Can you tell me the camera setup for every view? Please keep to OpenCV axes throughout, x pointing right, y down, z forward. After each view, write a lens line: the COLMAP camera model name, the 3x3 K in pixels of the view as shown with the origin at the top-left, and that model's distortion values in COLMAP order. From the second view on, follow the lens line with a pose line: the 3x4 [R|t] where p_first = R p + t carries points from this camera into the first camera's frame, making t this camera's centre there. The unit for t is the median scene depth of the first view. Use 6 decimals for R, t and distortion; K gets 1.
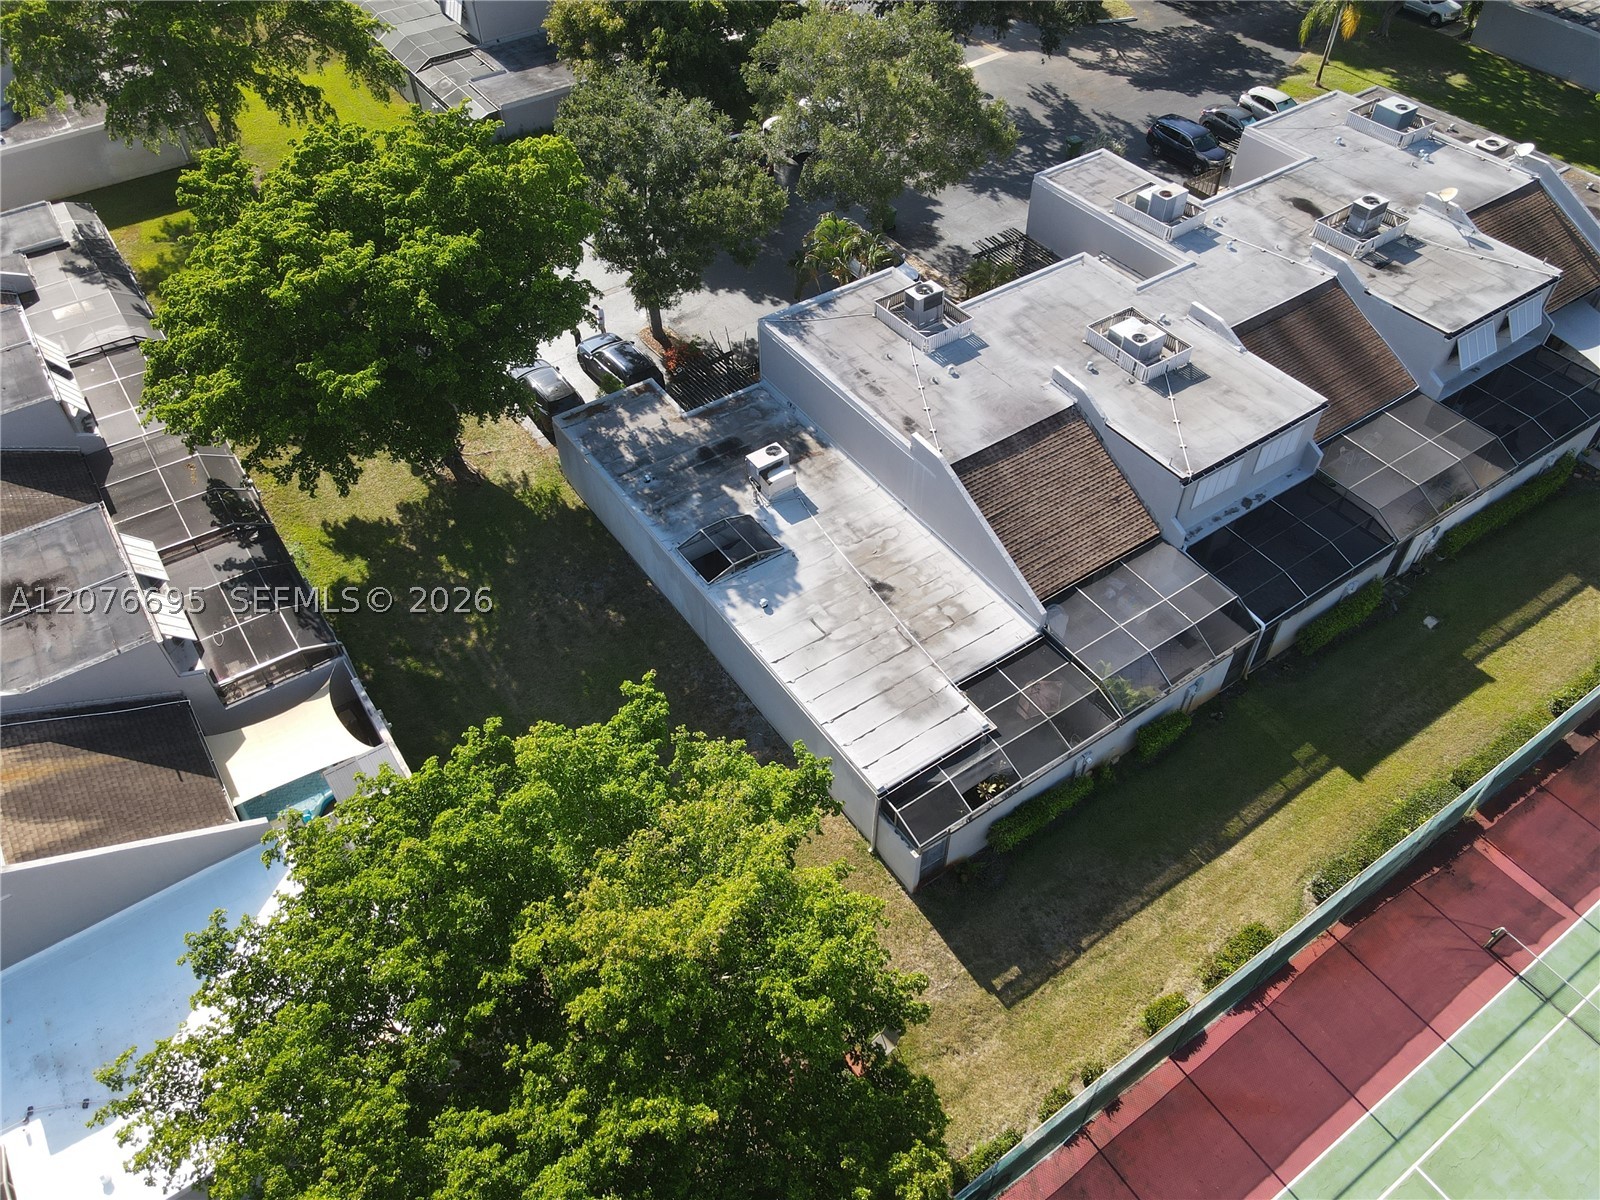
lens RADIAL K [[1168.7, 0, 800.0], [0, 1168.7, 600.0], [0, 0, 1]] dist [0.009840, 0.004279]
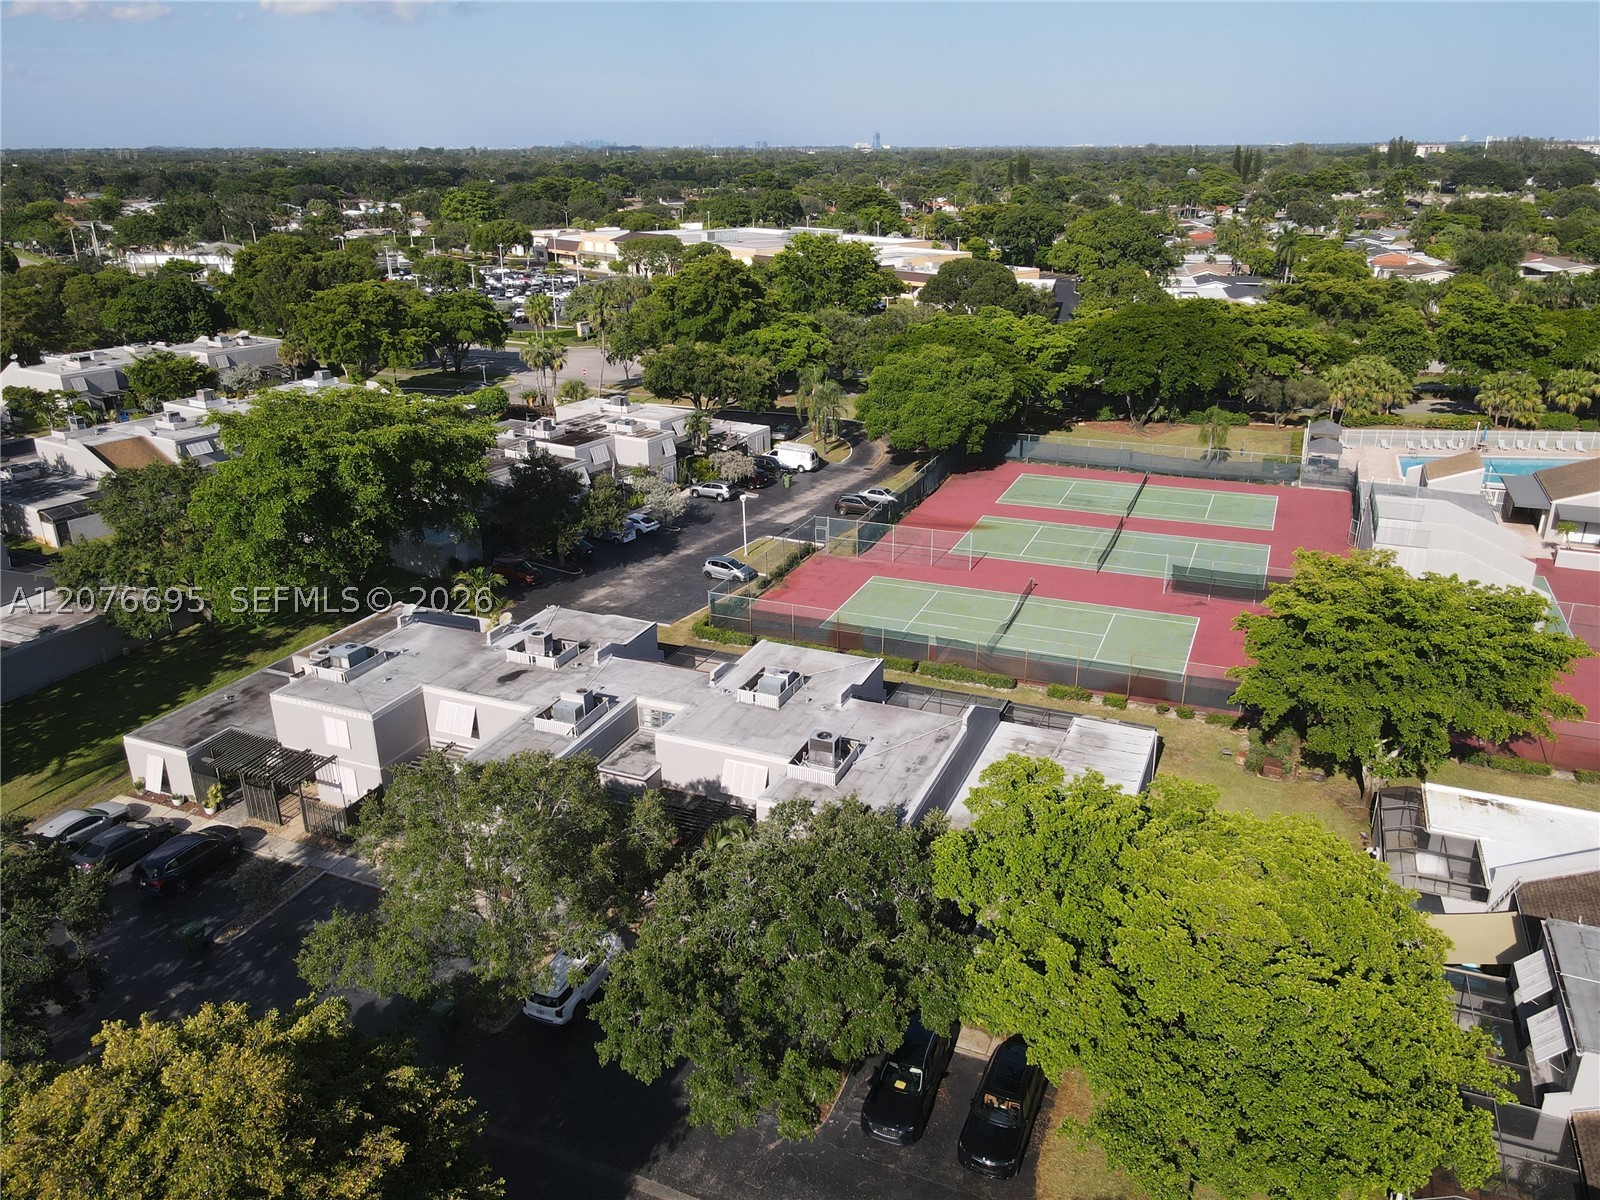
lens RADIAL K [[1165.2, 0, 800.0], [0, 1165.2, 600.0], [0, 0, 1]] dist [-0.063357, 0.117355]
pose [[-0.540005, -0.288067, 0.790830, -0.803681], [0.623160, 0.494738, 0.605728, -1.102952], [-0.565744, 0.819909, -0.087649, 1.035874]]
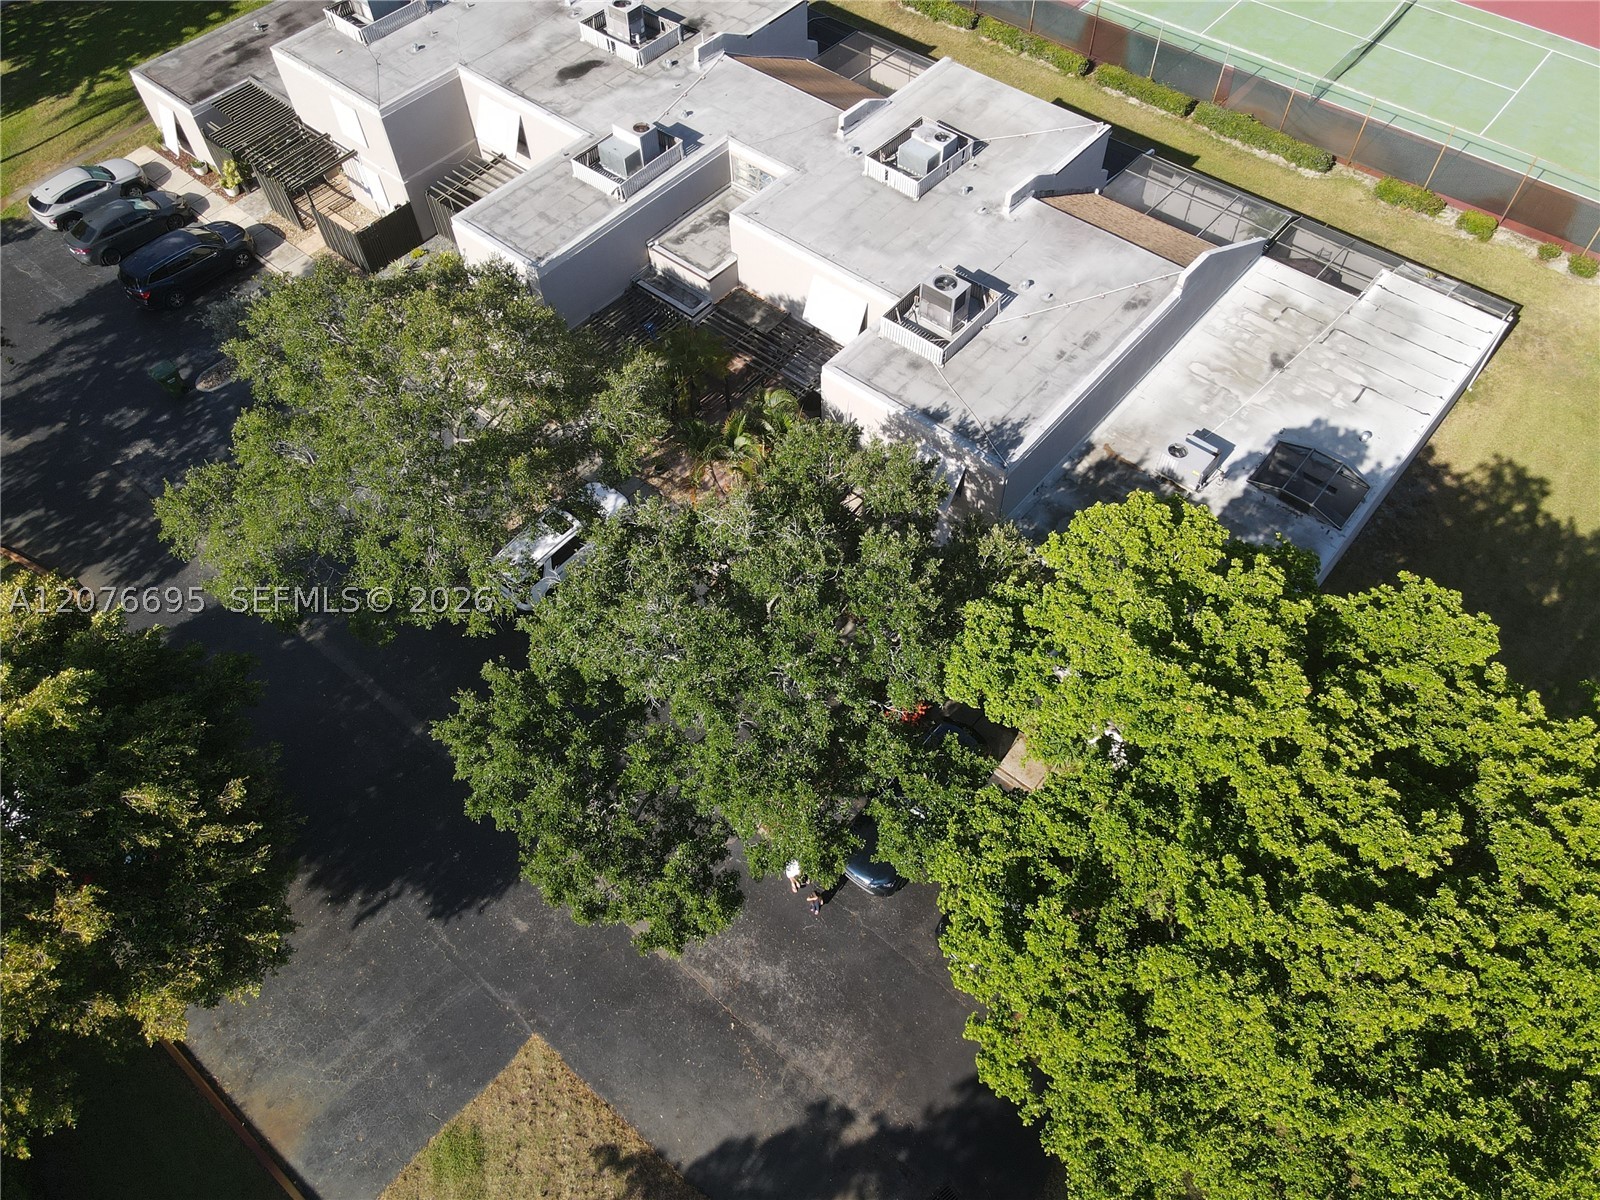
lens RADIAL K [[1168.7, 0, 800.0], [0, 1168.7, 600.0], [0, 0, 1]] dist [0.009840, 0.004279]
pose [[-0.268394, -0.774270, 0.573124, -0.502936], [0.713909, 0.239574, 0.657980, -0.831620], [-0.646760, 0.585757, 0.488458, 0.828474]]
